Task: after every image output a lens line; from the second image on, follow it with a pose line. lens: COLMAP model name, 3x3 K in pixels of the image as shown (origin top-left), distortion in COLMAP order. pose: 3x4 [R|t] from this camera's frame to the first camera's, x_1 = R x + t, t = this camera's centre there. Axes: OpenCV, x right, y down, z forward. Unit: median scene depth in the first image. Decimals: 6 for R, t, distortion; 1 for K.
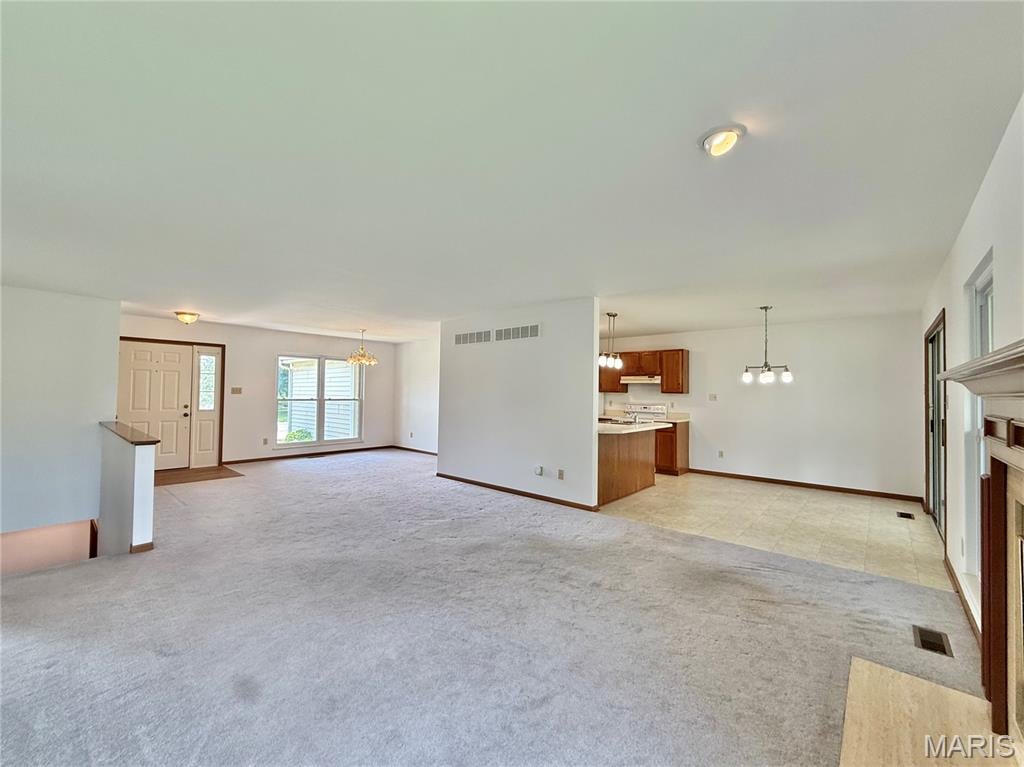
lens RADIAL K [[414.9, 0, 512.0], [0, 414.9, 385.9], [0, 0, 1]] dist [-0.001780, -0.000066]
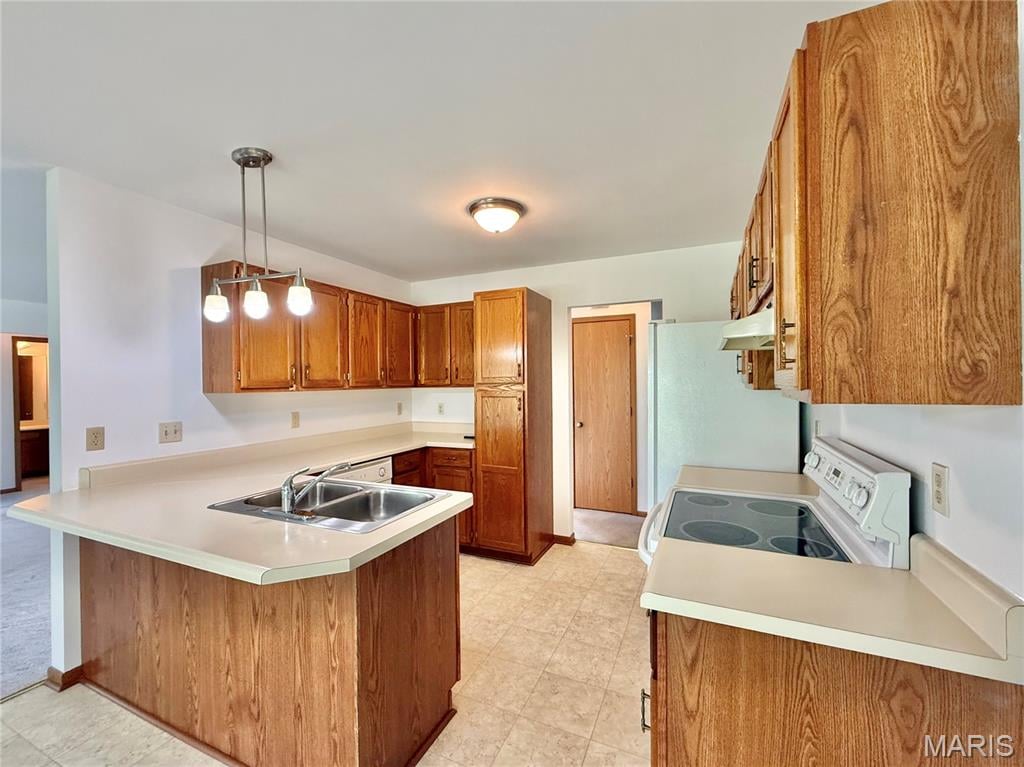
lens RADIAL K [[433.9, 0, 508.6], [0, 433.9, 378.8], [0, 0, 1]] dist [0.000425, 0.000076]
pose [[0.289624, -0.024731, -0.956821, 0.693669], [0.030396, 0.999400, -0.016631, 0.014612], [0.956658, -0.024267, 0.290202, 1.201701]]
